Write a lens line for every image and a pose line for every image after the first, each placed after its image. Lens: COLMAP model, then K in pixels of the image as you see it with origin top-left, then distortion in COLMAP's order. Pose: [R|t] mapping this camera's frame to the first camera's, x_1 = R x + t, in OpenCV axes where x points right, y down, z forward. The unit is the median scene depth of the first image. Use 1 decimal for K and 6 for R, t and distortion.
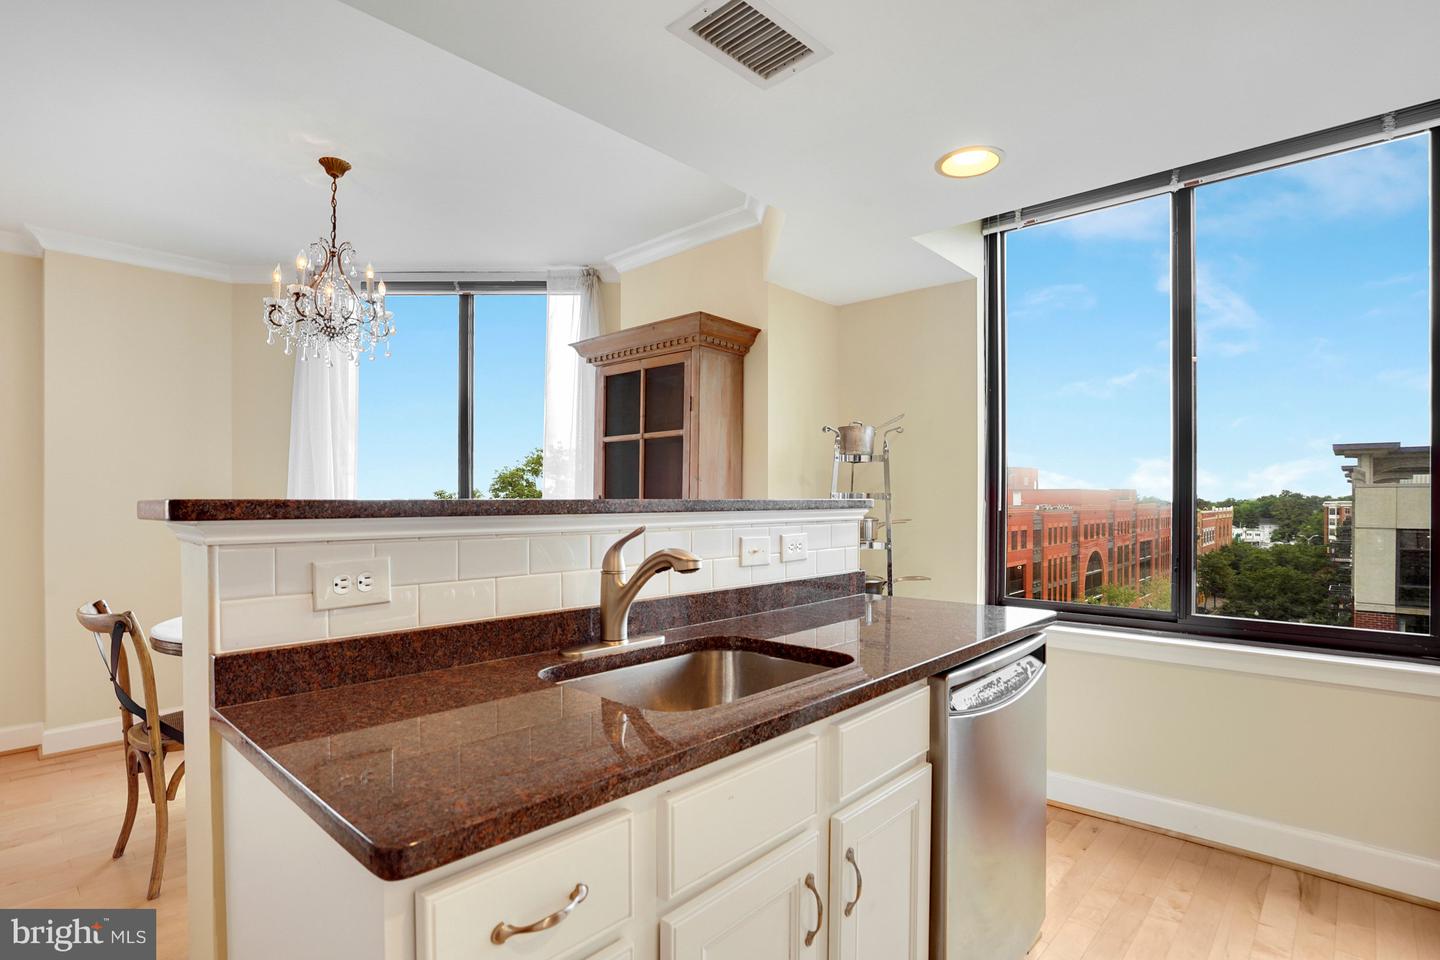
lens RADIAL K [[709.4, 0, 715.1], [0, 709.4, 501.8], [0, 0, 1]] dist [-0.045410, 0.014538]
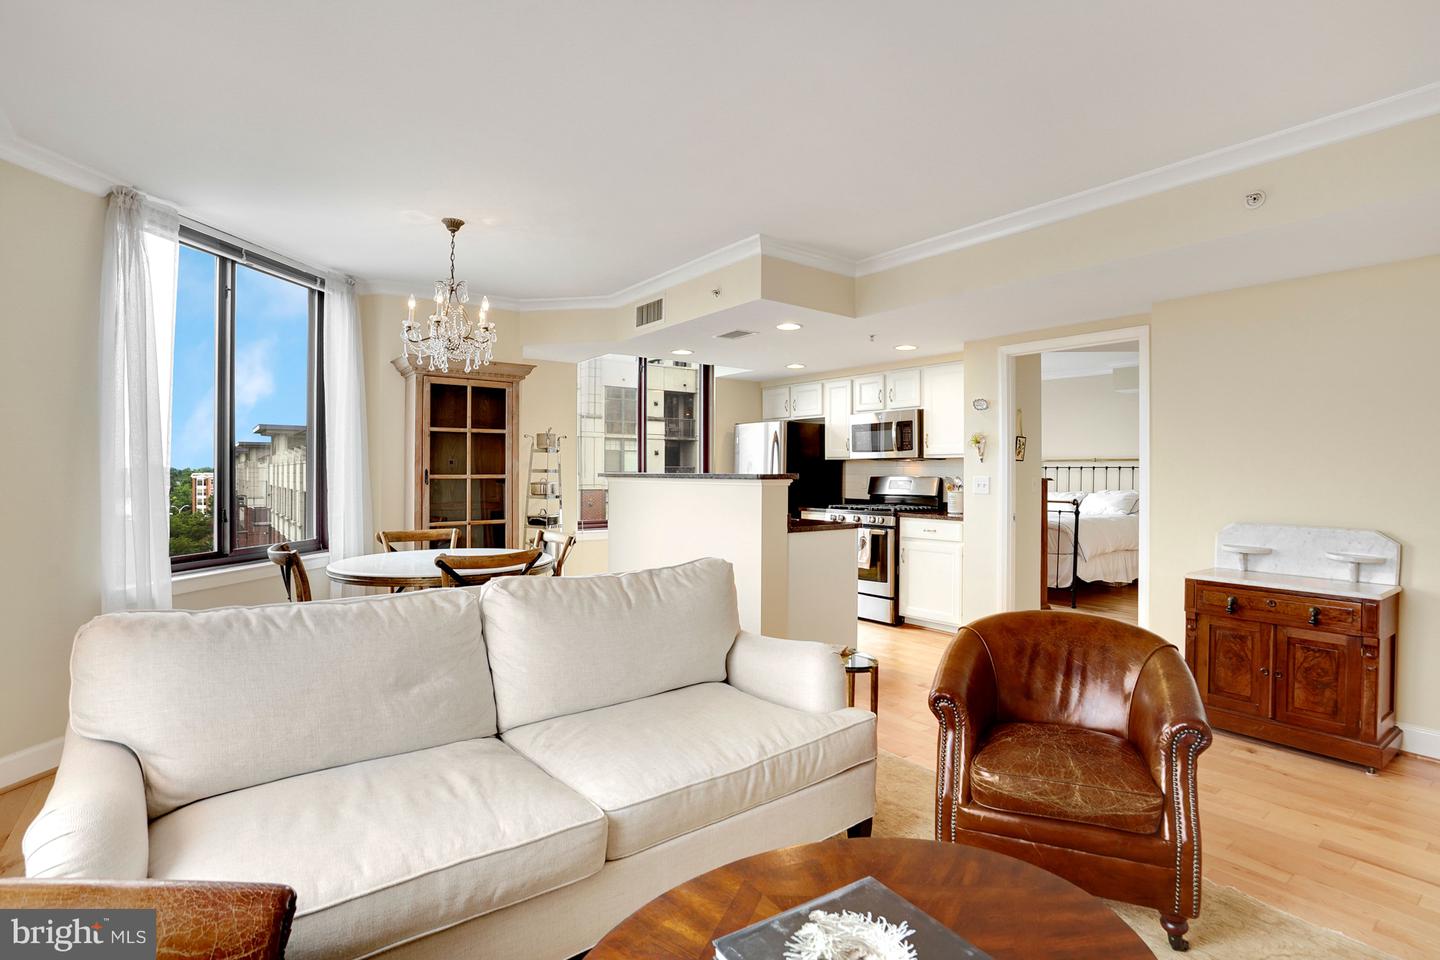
lens RADIAL K [[709.4, 0, 734.1], [0, 709.4, 470.6], [0, 0, 1]] dist [-0.045410, 0.014538]
pose [[0.169435, 0.005778, 0.985524, -0.379209], [-0.001461, 0.999983, -0.005612, 0.000133], [-0.985540, -0.000489, 0.169441, 0.048833]]
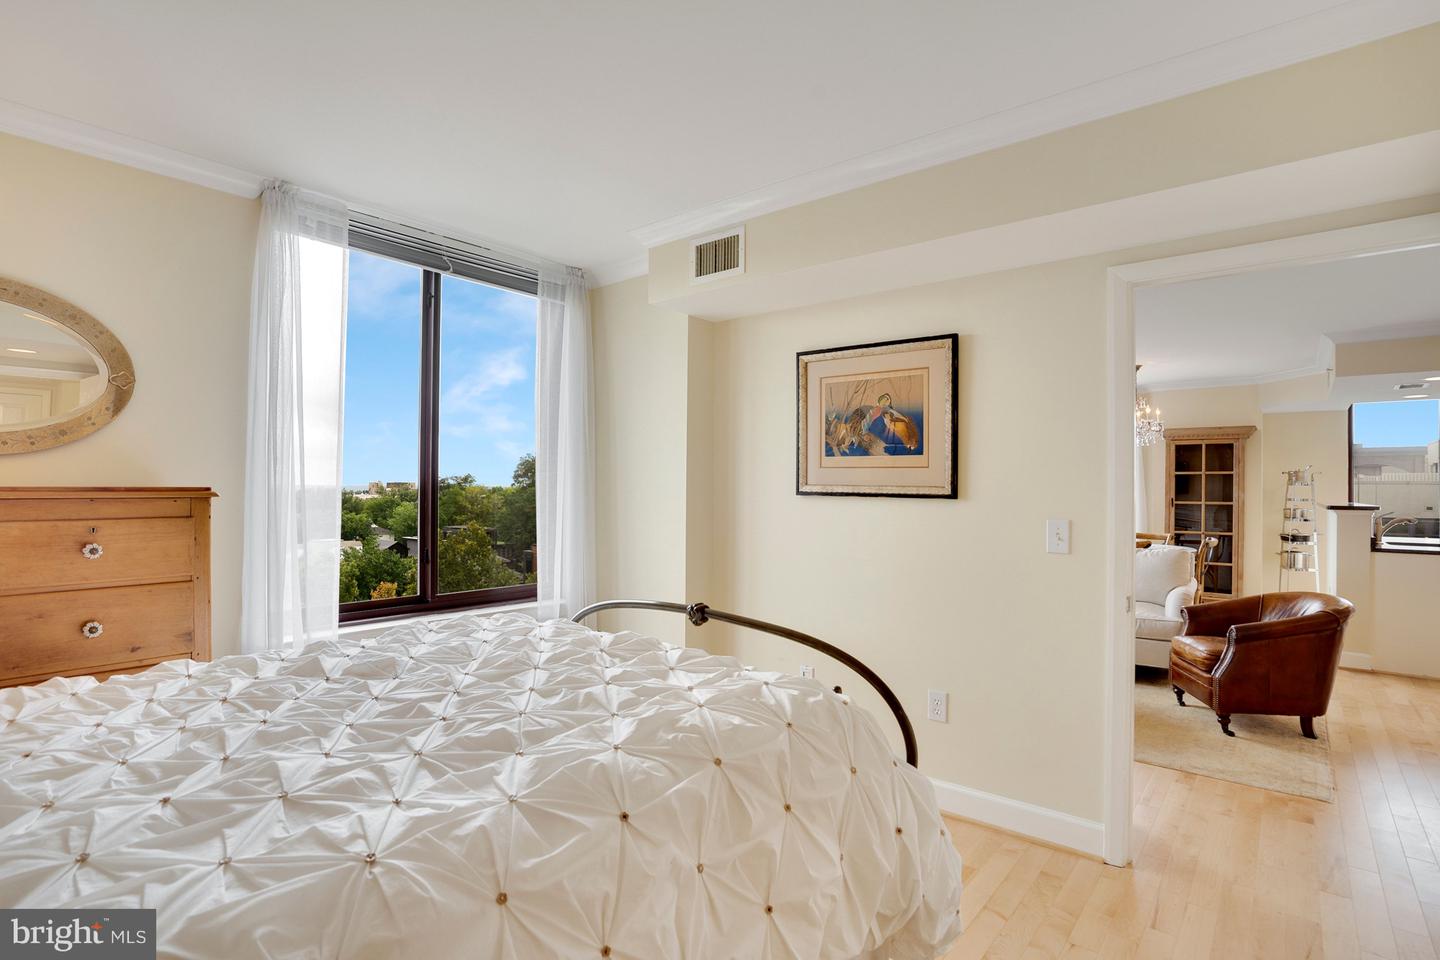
lens RADIAL K [[709.4, 0, 729.6], [0, 709.4, 483.5], [0, 0, 1]] dist [-0.045410, 0.014538]
pose [[0.997911, 0.008555, 0.064037, -0.457186], [-0.008140, 0.999944, -0.006730, -0.007679], [-0.064091, 0.006195, 0.997925, -0.297827]]
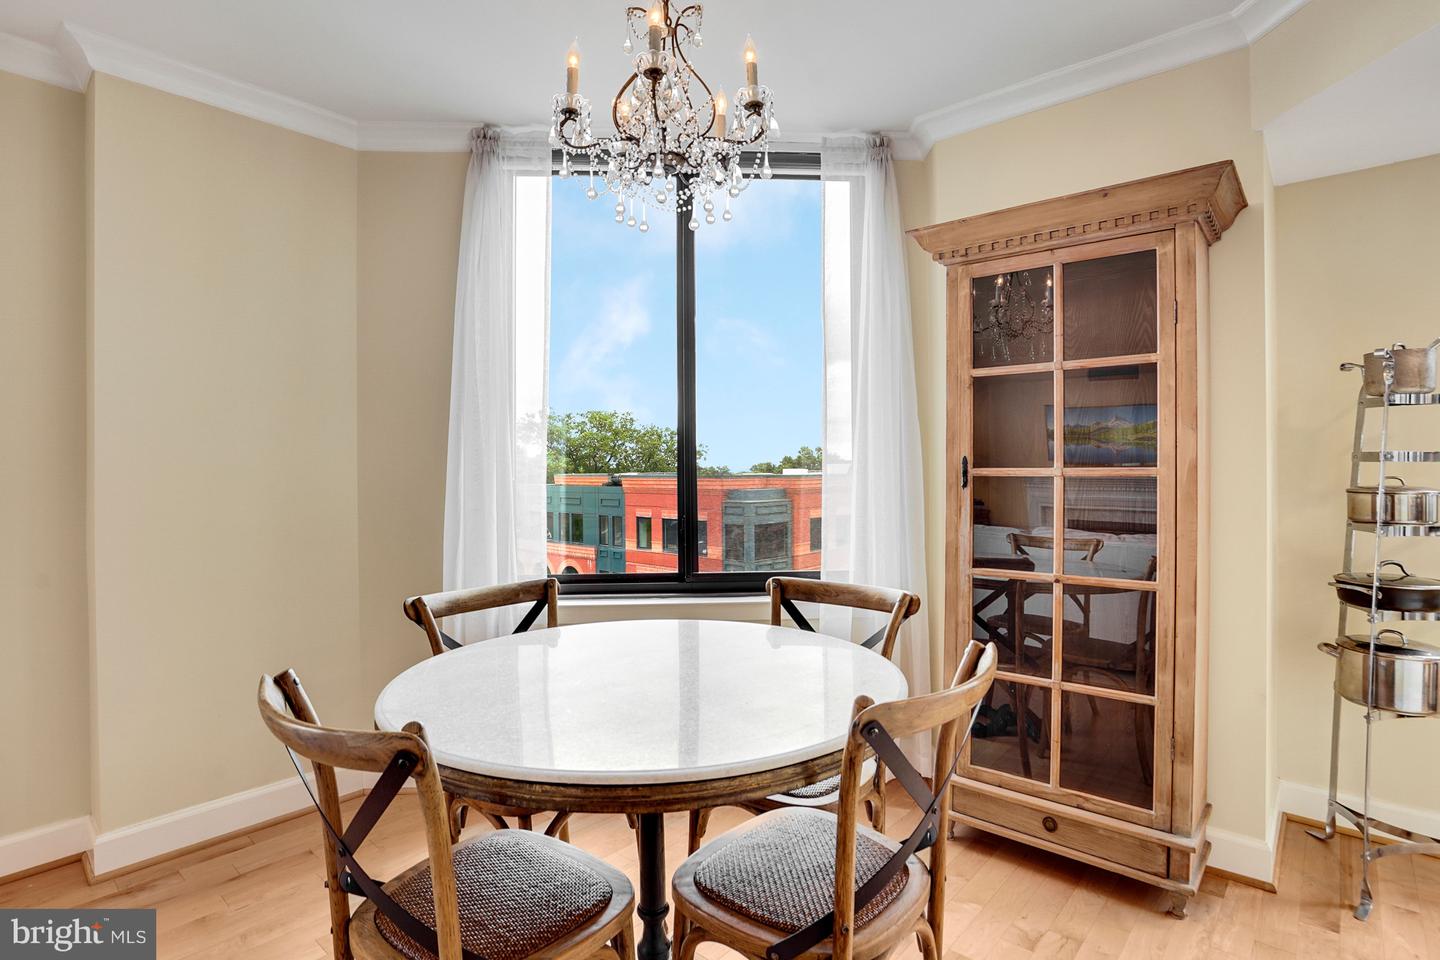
lens RADIAL K [[709.4, 0, 727.5], [0, 709.4, 468.8], [0, 0, 1]] dist [-0.045410, 0.014538]
pose [[0.999352, -0.003930, 0.035775, -0.110559], [0.003894, 0.999992, 0.001087, 0.000193], [-0.035779, -0.000947, 0.999359, 0.092393]]
